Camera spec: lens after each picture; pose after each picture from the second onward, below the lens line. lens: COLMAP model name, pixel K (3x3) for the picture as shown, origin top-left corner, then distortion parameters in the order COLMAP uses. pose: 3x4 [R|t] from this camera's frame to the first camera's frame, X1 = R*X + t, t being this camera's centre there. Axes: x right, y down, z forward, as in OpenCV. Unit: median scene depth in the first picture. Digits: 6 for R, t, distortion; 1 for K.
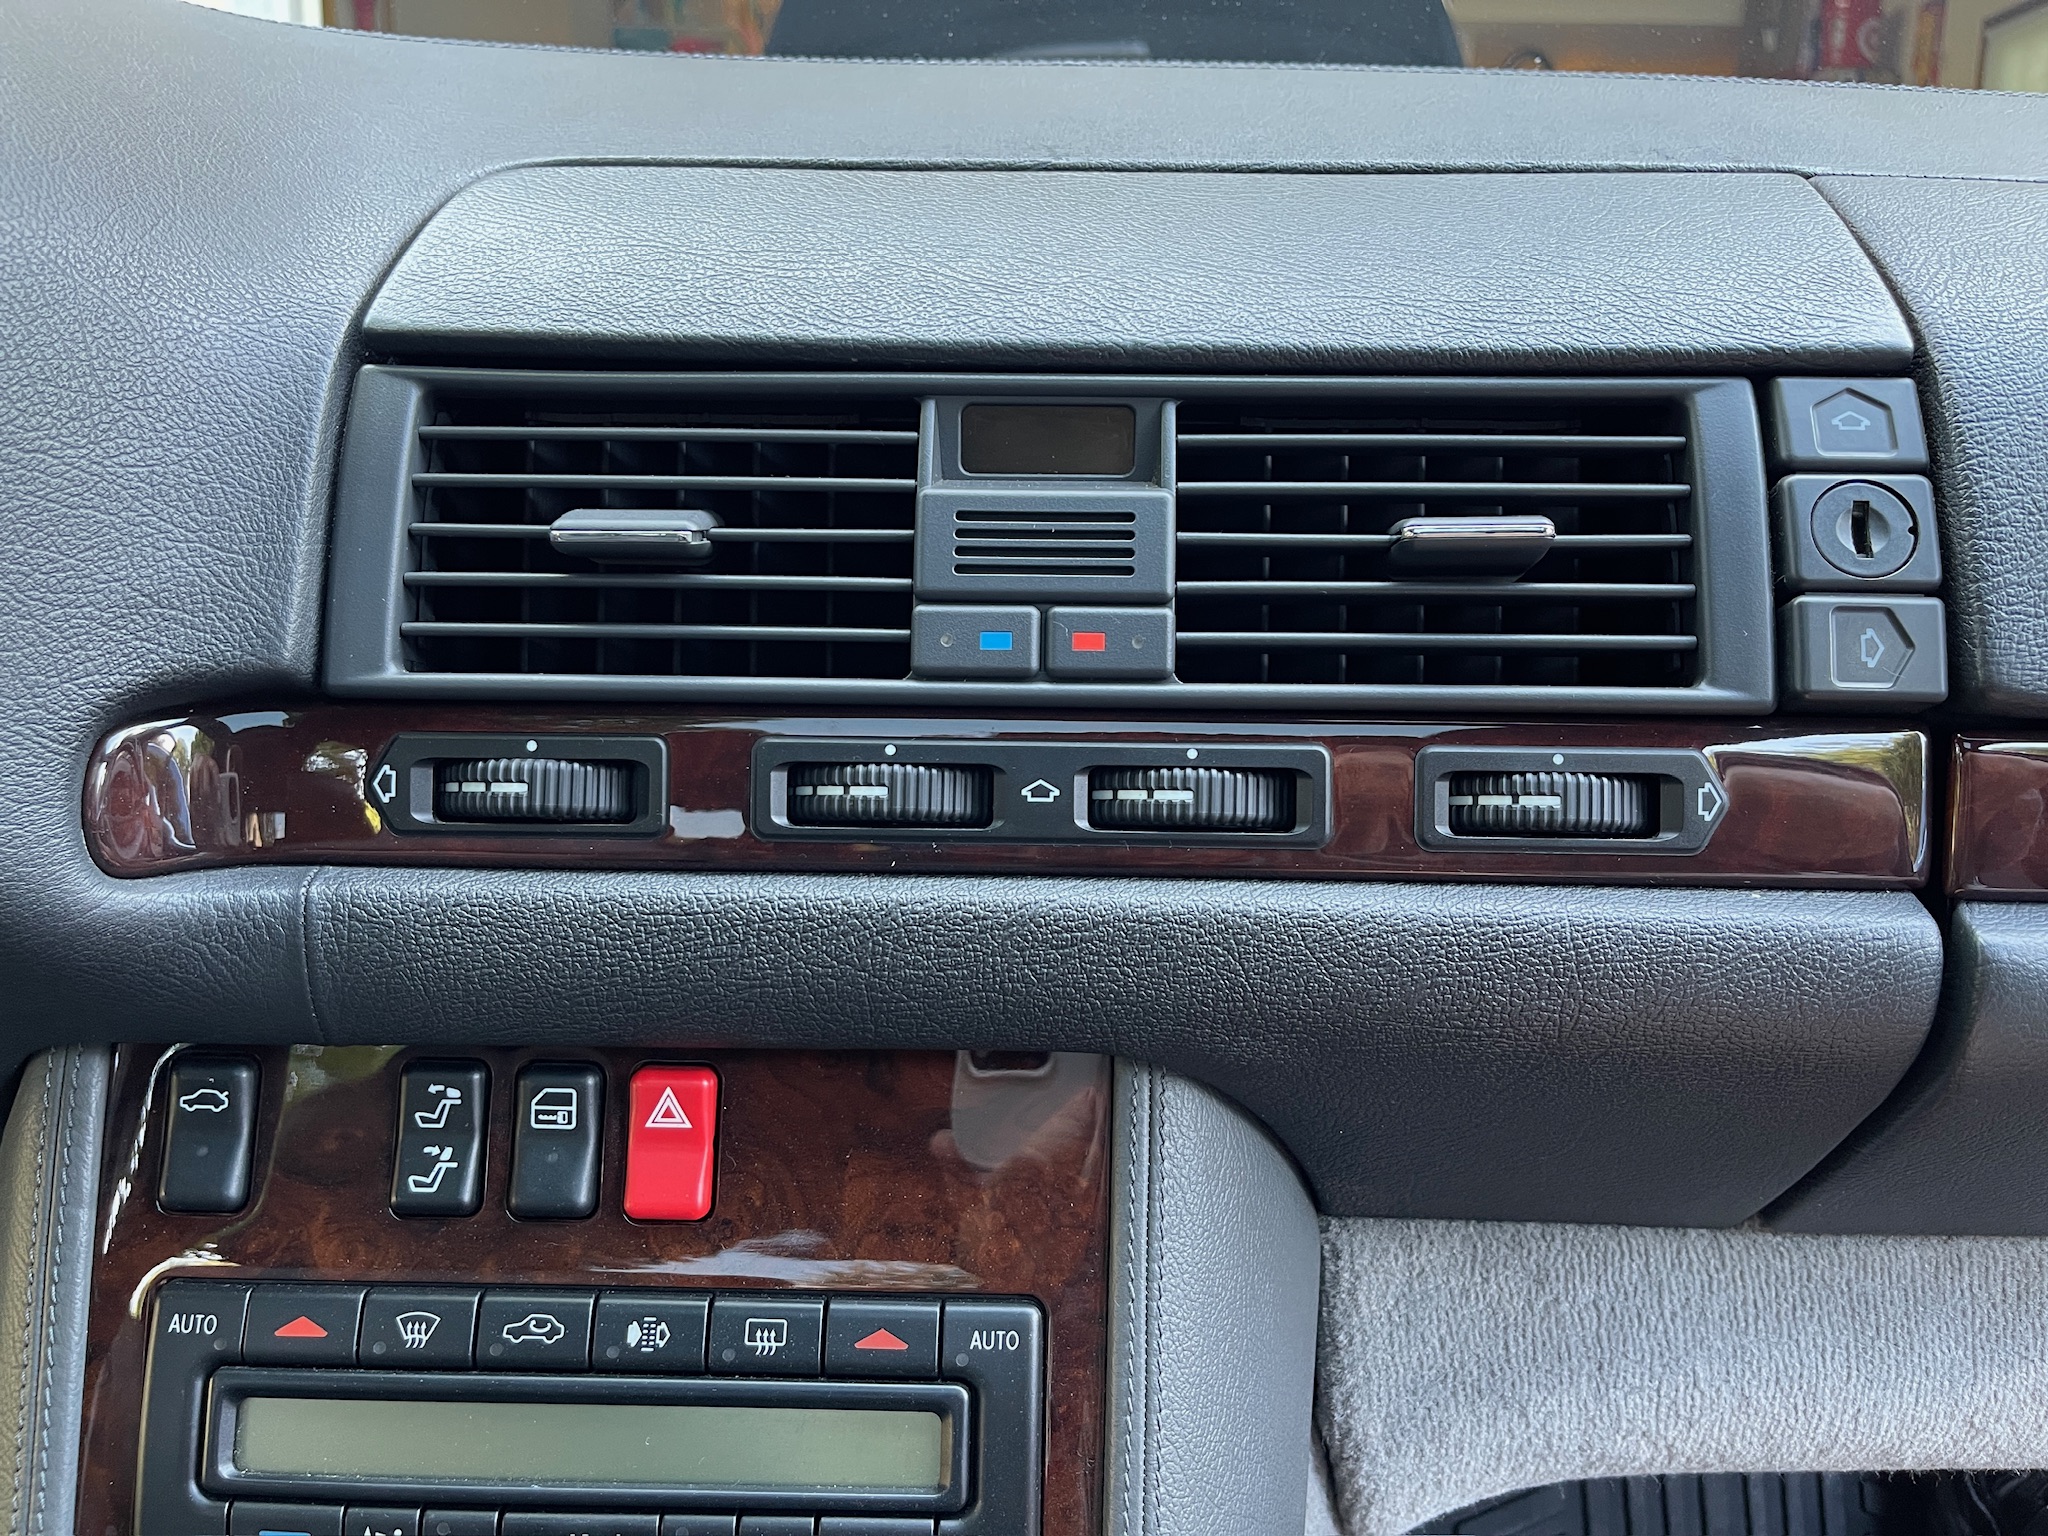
lens RADIAL K [[1546.5, 0, 1020.3], [0, 1546.5, 784.8], [0, 0, 1]] dist [0.028202, -0.043763]
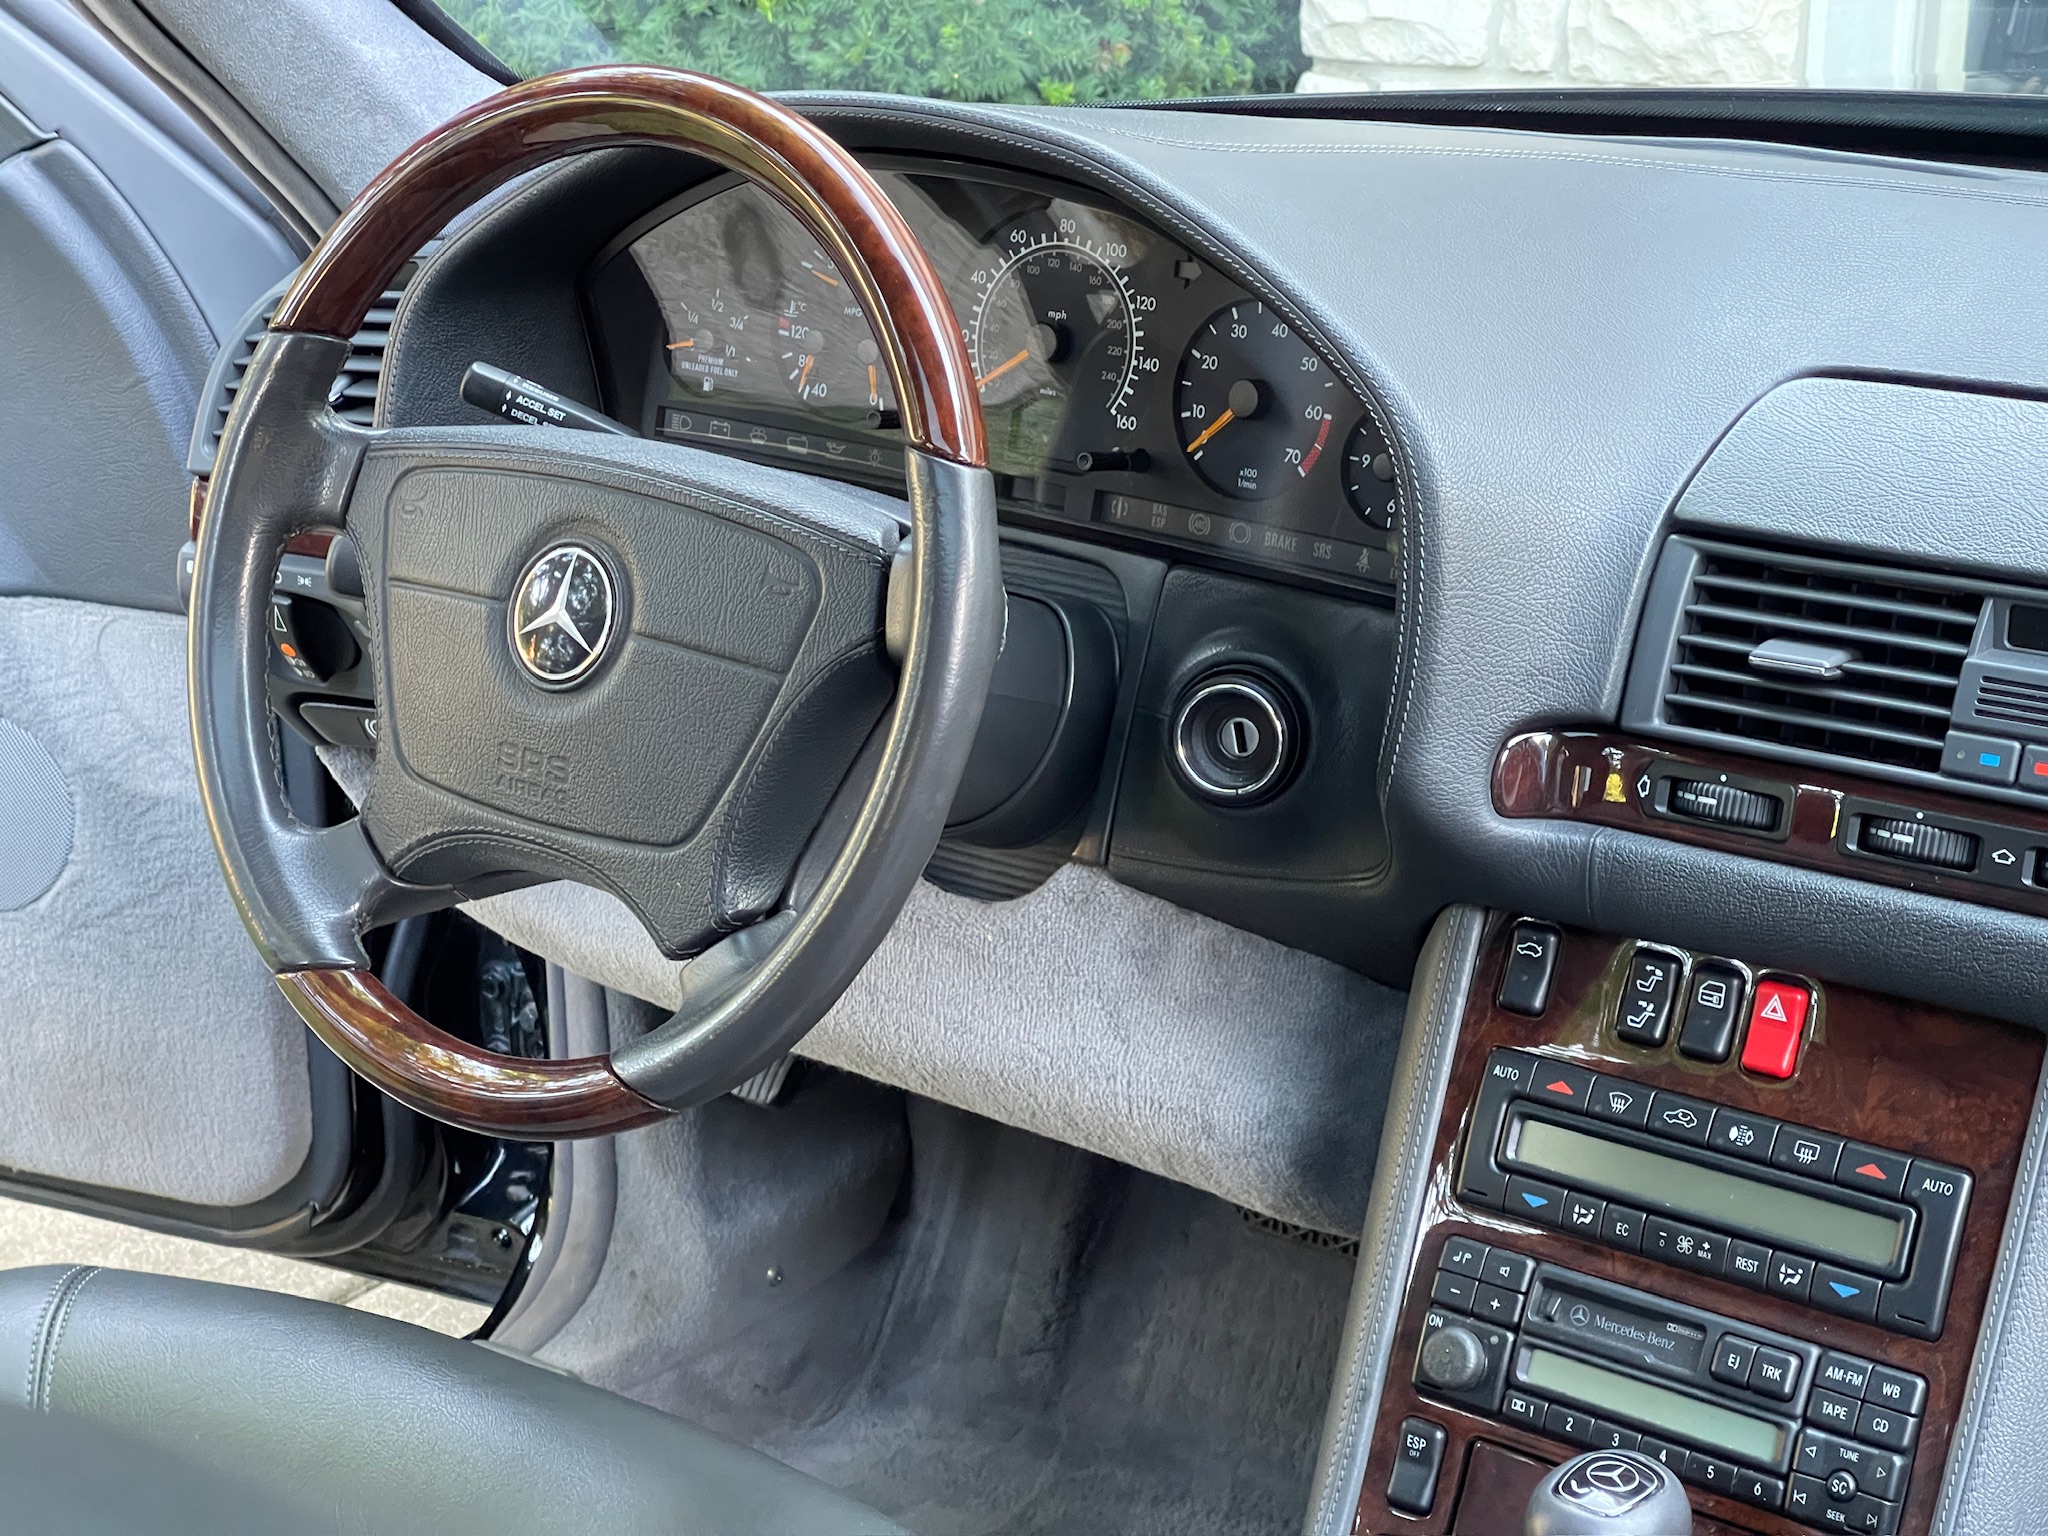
lens RADIAL K [[3775.9, 0, 1015.3], [0, 3775.9, 756.4], [0, 0, 1]] dist [0.204277, 0.000000]
pose [[0.781848, 0.153538, -0.604267, 1.572145], [-0.119929, 0.988140, 0.095902, -0.350723], [0.611825, -0.002511, 0.790989, -2.735240]]
